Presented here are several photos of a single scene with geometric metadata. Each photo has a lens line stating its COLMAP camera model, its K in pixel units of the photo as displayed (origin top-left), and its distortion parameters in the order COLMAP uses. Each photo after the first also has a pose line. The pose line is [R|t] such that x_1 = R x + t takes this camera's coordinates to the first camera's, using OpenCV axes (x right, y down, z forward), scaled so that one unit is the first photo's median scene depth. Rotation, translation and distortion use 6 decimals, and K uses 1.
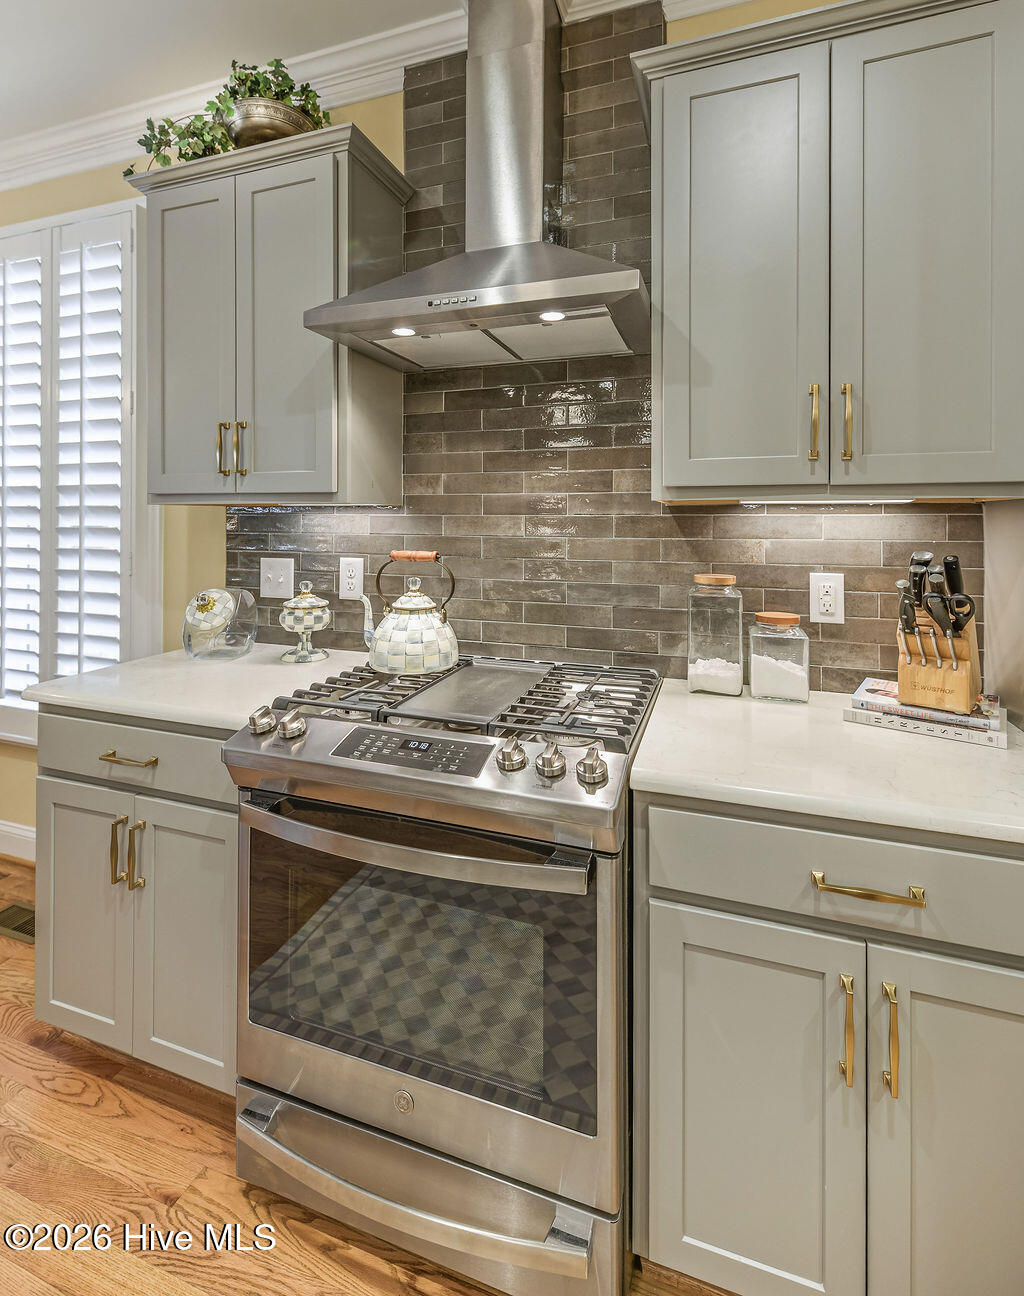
lens RADIAL K [[620.9, 0, 509.7], [0, 620.9, 510.7], [0, 0, 1]] dist [0.005879, 0.000940]
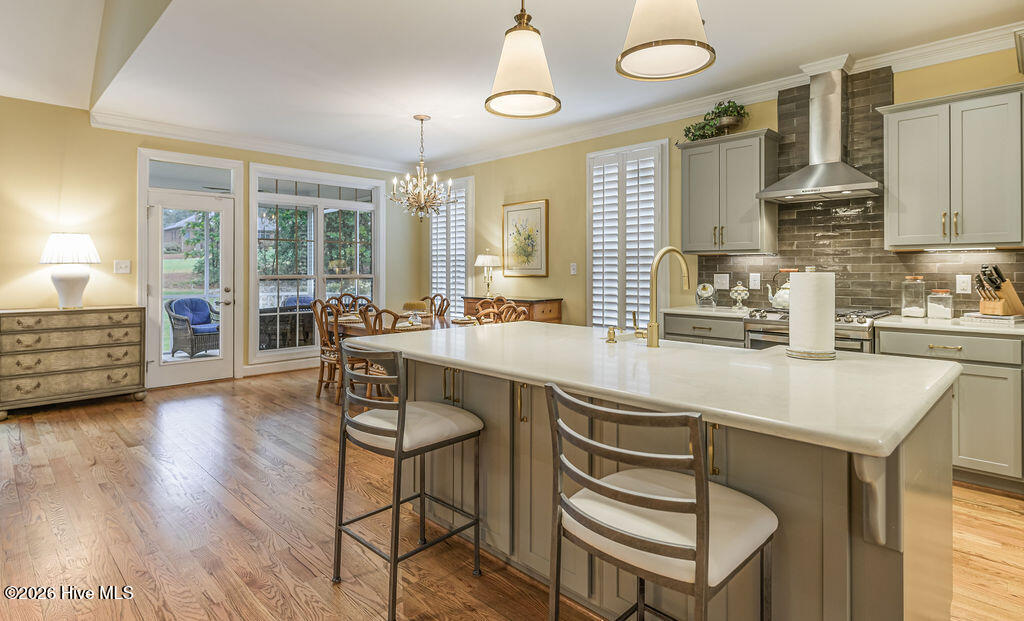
lens RADIAL K [[538.2, 0, 500.2], [0, 538.2, 267.3], [0, 0, 1]] dist [-0.003092, -0.000110]
pose [[0.896055, -0.002816, -0.443934, -0.243102], [0.003962, 0.999991, 0.001653, 0.047604], [0.443925, -0.003240, 0.896058, -1.828301]]
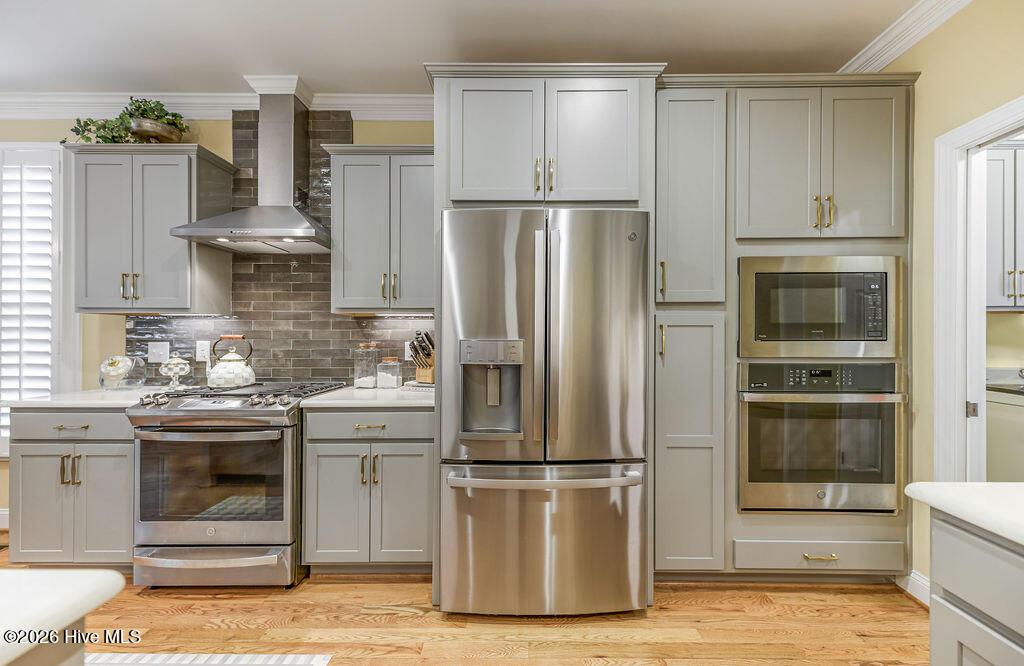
lens RADIAL K [[424.3, 0, 529.5], [0, 424.3, 335.4], [0, 0, 1]] dist [0.006441, -0.000781]
pose [[0.943699, 0.001732, 0.330800, 0.349807], [-0.002348, 0.999996, 0.001464, 0.061321], [-0.330796, -0.002158, 0.943700, -0.806184]]
